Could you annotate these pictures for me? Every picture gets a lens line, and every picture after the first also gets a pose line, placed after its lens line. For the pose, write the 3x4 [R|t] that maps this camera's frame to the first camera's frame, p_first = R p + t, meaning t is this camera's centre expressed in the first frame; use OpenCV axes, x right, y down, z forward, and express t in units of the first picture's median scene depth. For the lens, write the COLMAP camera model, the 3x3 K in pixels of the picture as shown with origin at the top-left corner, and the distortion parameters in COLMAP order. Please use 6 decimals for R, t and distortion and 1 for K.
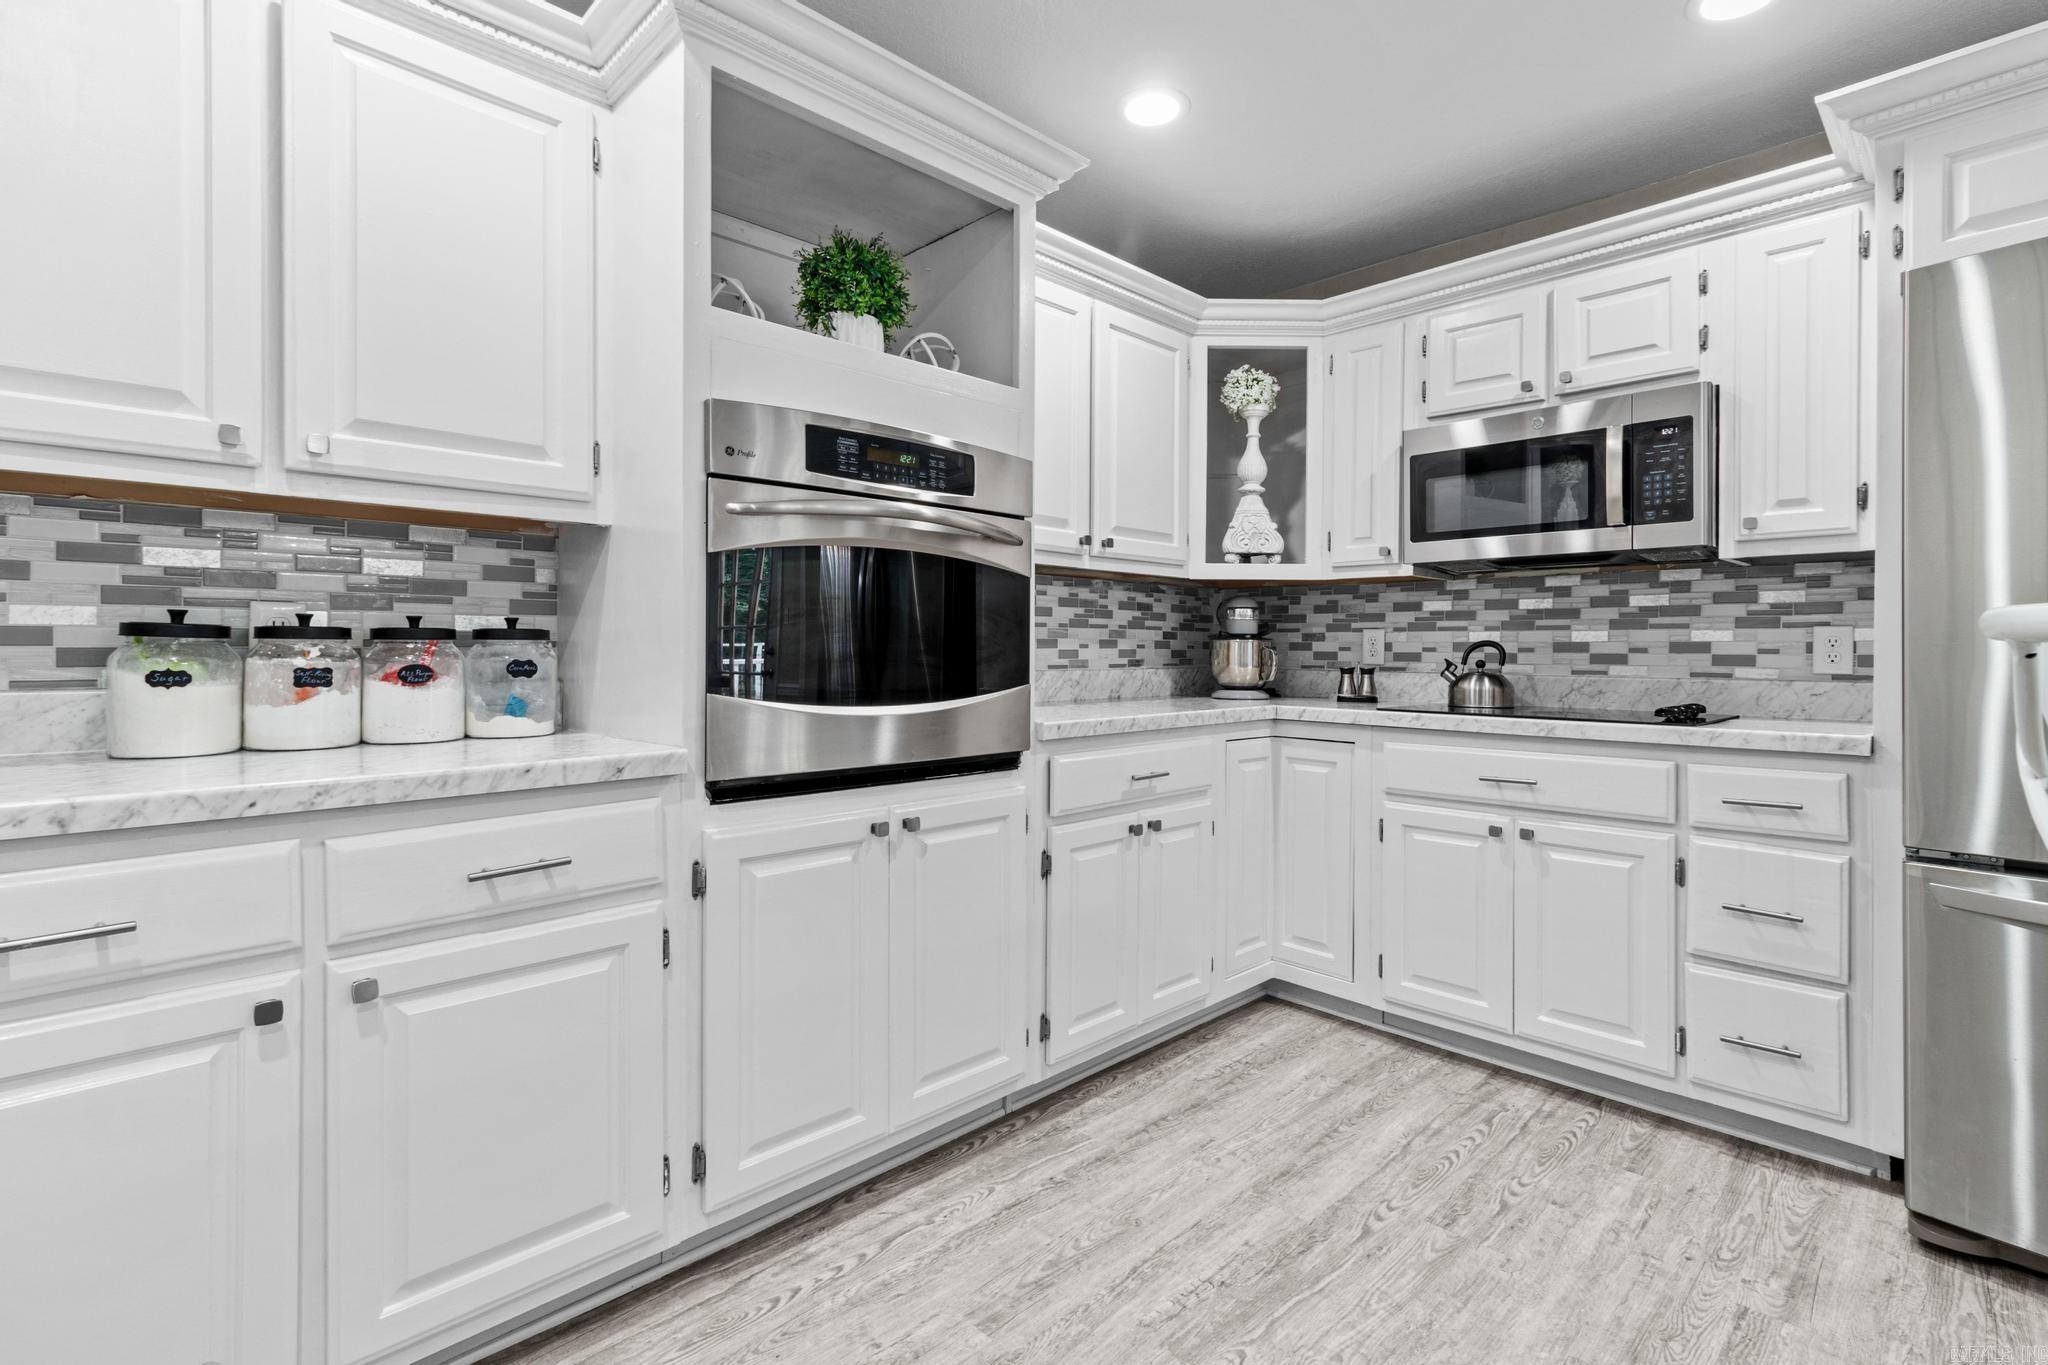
lens RADIAL K [[945.7, 0, 1030.2], [0, 945.7, 652.4], [0, 0, 1]] dist [0.001416, 0.001785]
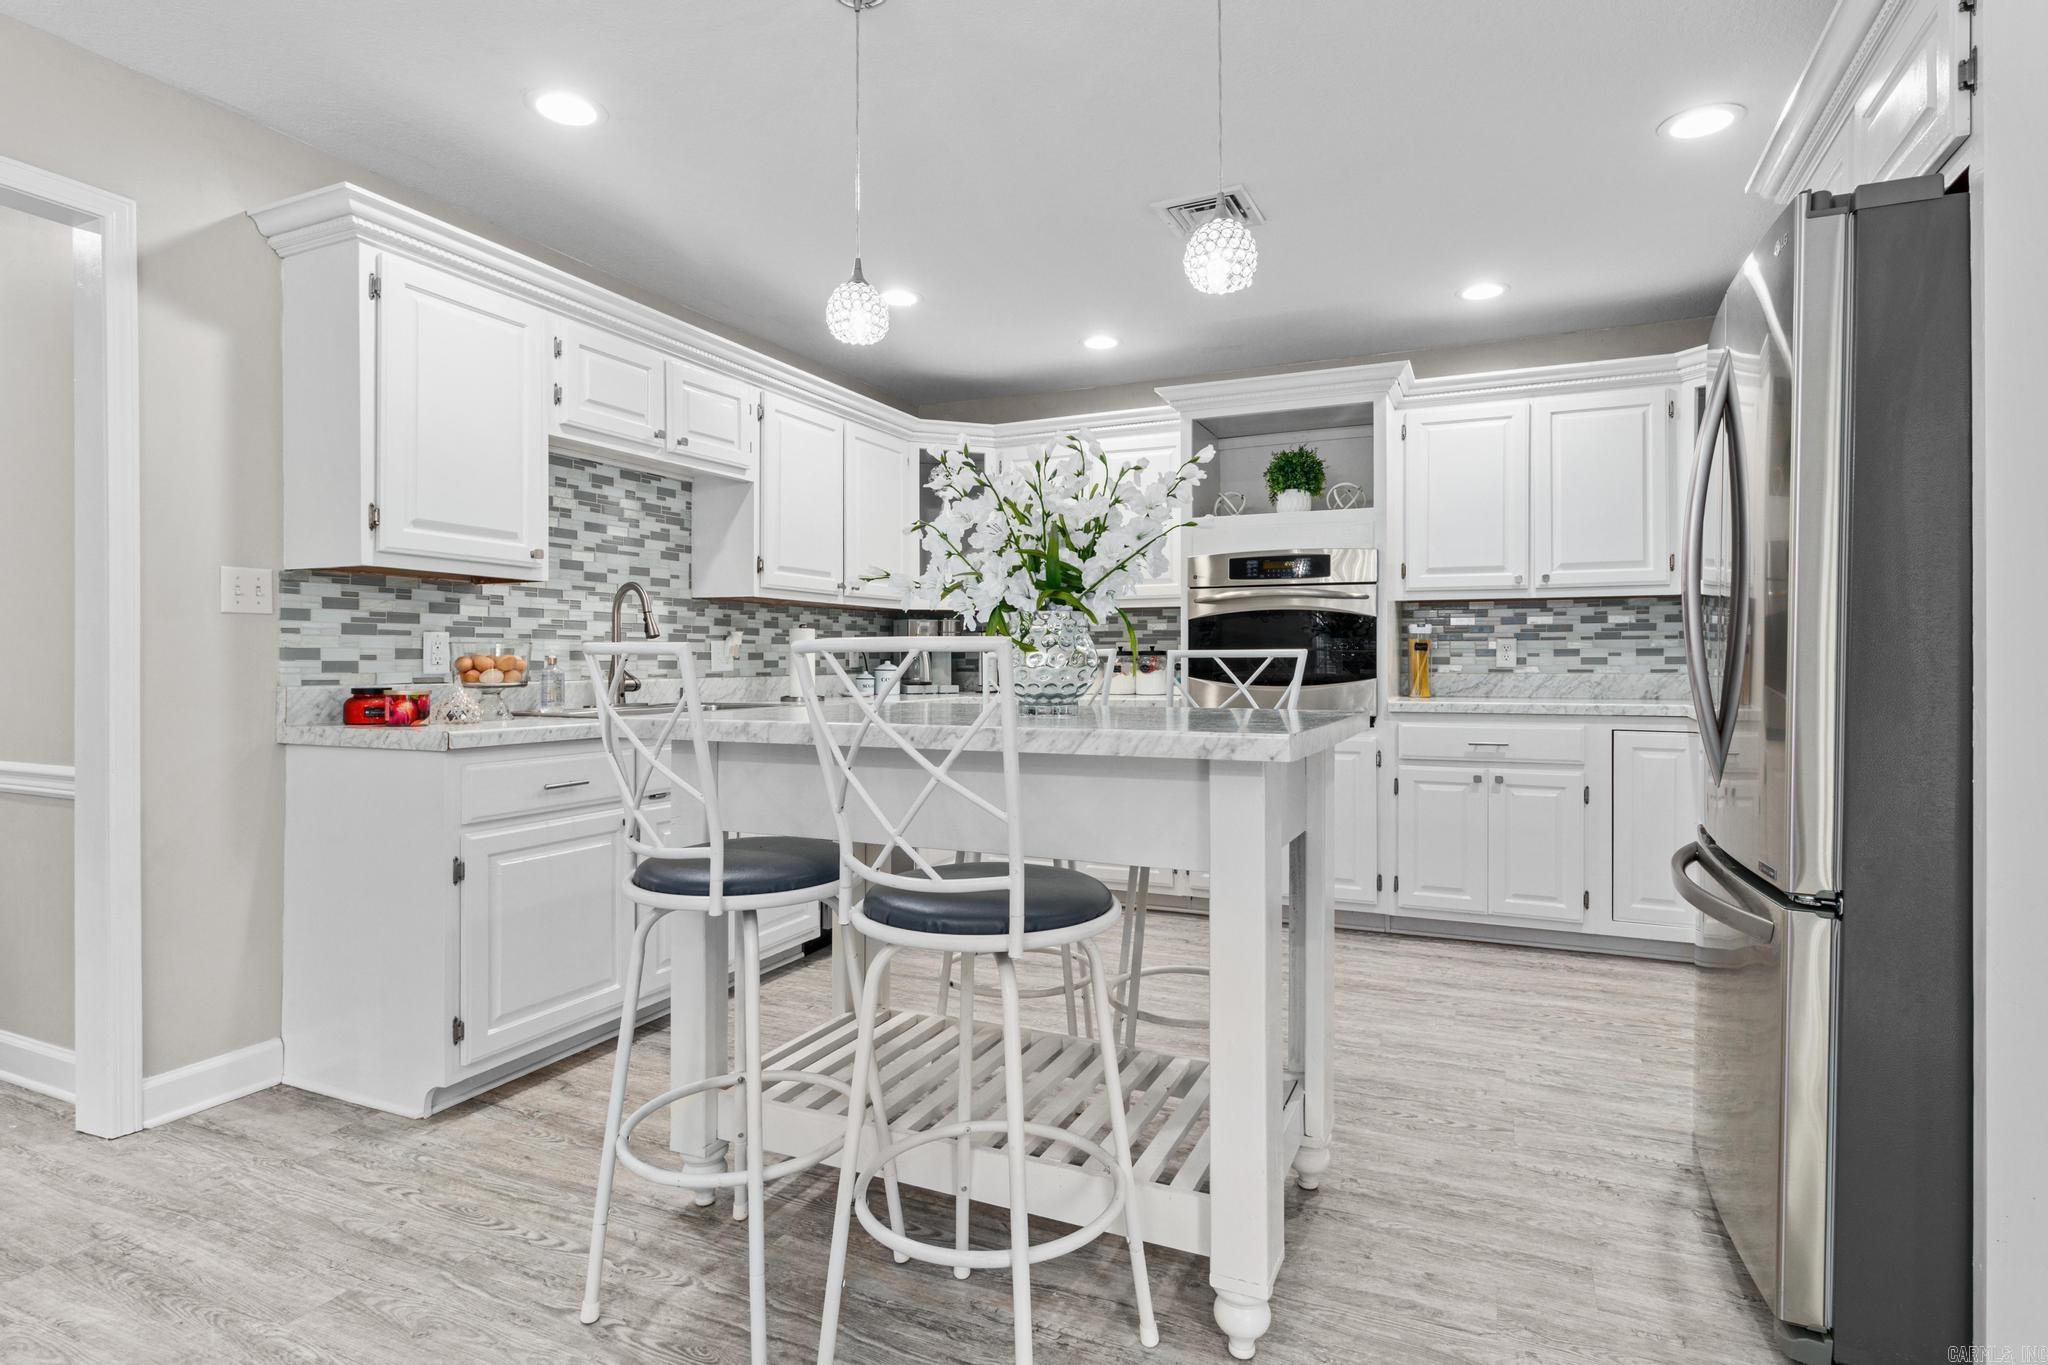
lens RADIAL K [[1019.2, 0, 1042.9], [0, 1019.2, 663.4], [0, 0, 1]] dist [-0.005263, -0.000555]
pose [[0.356338, -0.003431, -0.934351, 1.675805], [0.001336, 0.999994, -0.003162, 0.013940], [0.934356, -0.000121, 0.356340, -0.255597]]
